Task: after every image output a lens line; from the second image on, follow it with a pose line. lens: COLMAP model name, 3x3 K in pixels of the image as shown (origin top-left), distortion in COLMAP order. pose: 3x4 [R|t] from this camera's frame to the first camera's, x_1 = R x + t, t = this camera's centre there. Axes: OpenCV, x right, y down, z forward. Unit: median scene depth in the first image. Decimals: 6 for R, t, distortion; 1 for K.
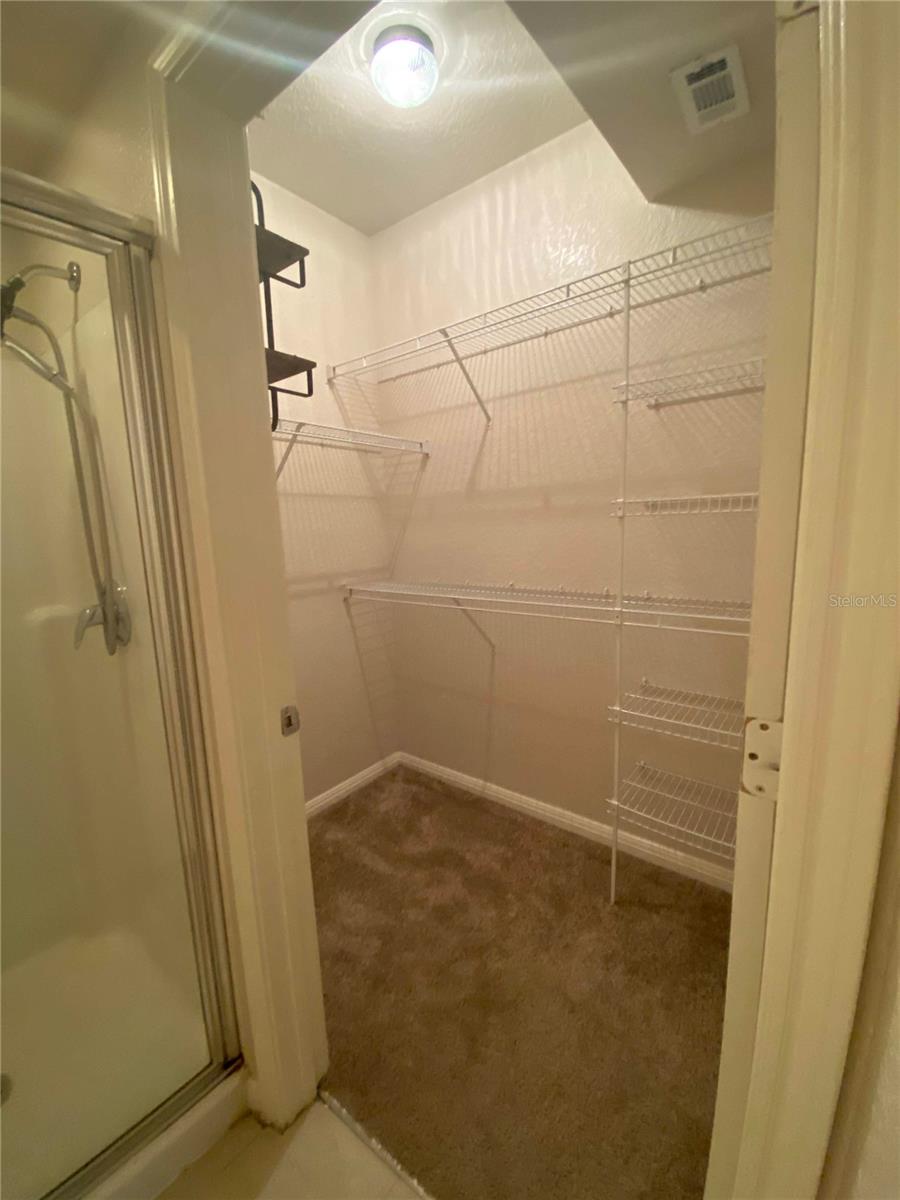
lens RADIAL K [[489.9, 0, 449.9], [0, 489.9, 602.2], [0, 0, 1]] dist [0.002529, -0.003956]
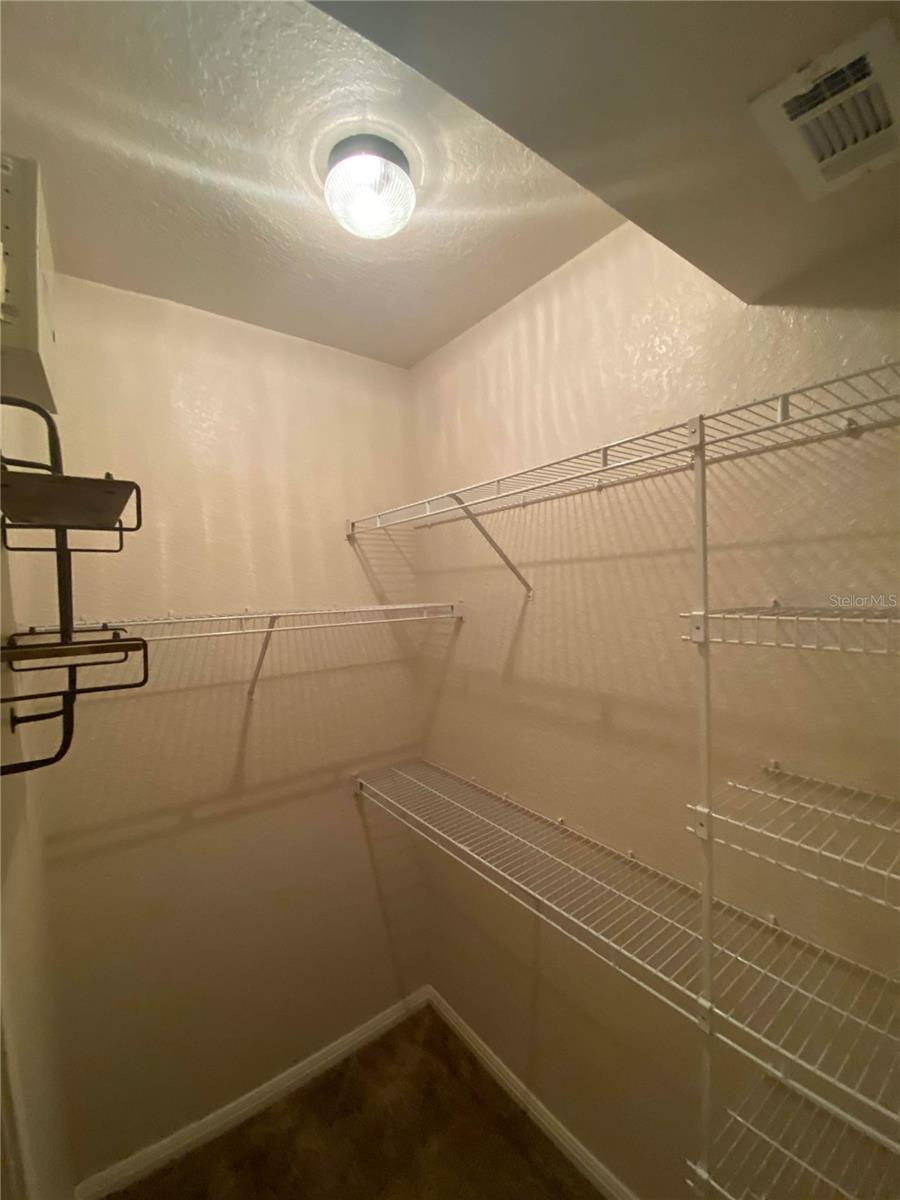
lens RADIAL K [[489.9, 0, 450.9], [0, 489.9, 600.8], [0, 0, 1]] dist [0.002529, -0.003956]
pose [[0.969318, 0.012176, -0.245510, 0.159078], [-0.043571, 0.991468, -0.122856, -0.280746], [0.241920, 0.129783, 0.961577, 0.283242]]
